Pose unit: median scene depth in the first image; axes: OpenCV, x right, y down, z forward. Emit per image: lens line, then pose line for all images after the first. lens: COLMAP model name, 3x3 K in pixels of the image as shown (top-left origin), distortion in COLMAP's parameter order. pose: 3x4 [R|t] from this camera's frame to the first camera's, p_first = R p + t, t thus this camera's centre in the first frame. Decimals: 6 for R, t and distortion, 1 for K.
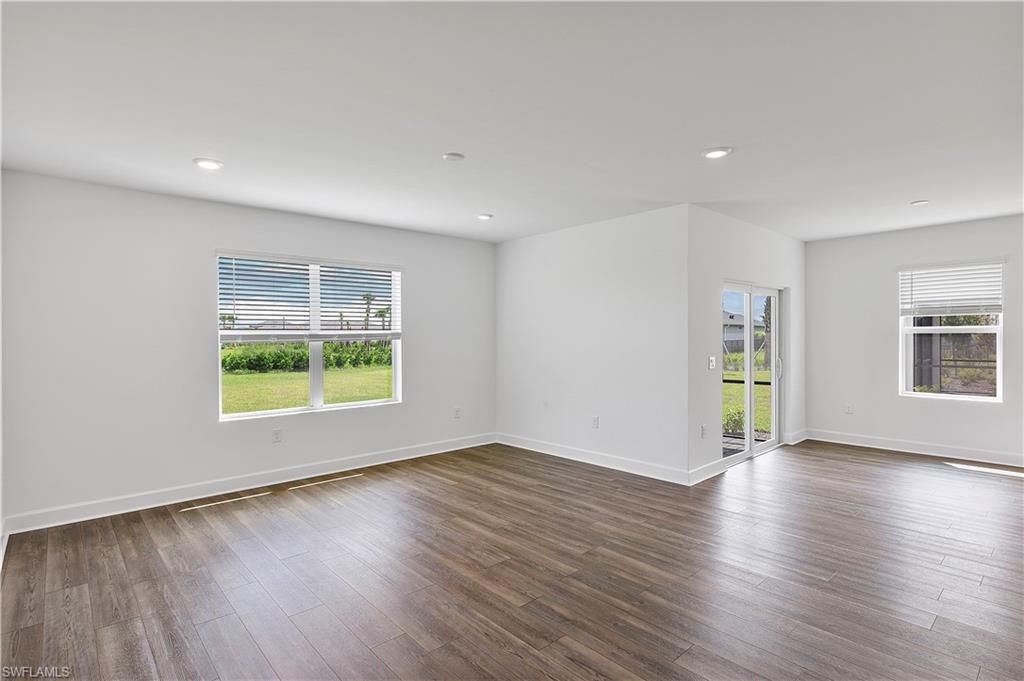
lens RADIAL K [[508.3, 0, 512.0], [0, 508.3, 340.5], [0, 0, 1]] dist [-0.015842, 0.000583]
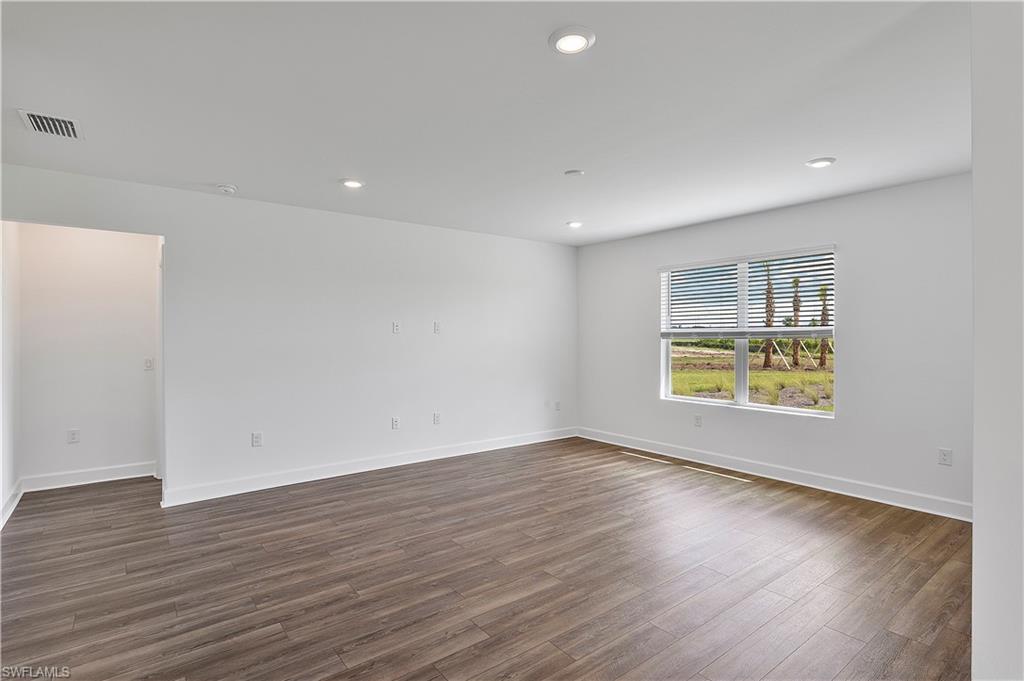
lens RADIAL K [[505.1, 0, 514.1], [0, 505.1, 329.5], [0, 0, 1]] dist [0.000073, 0.000057]
pose [[-0.071100, -0.003143, -0.997464, 0.667085], [-0.010094, 0.999946, -0.002431, -0.009717], [0.997418, 0.009895, -0.071127, 0.633561]]
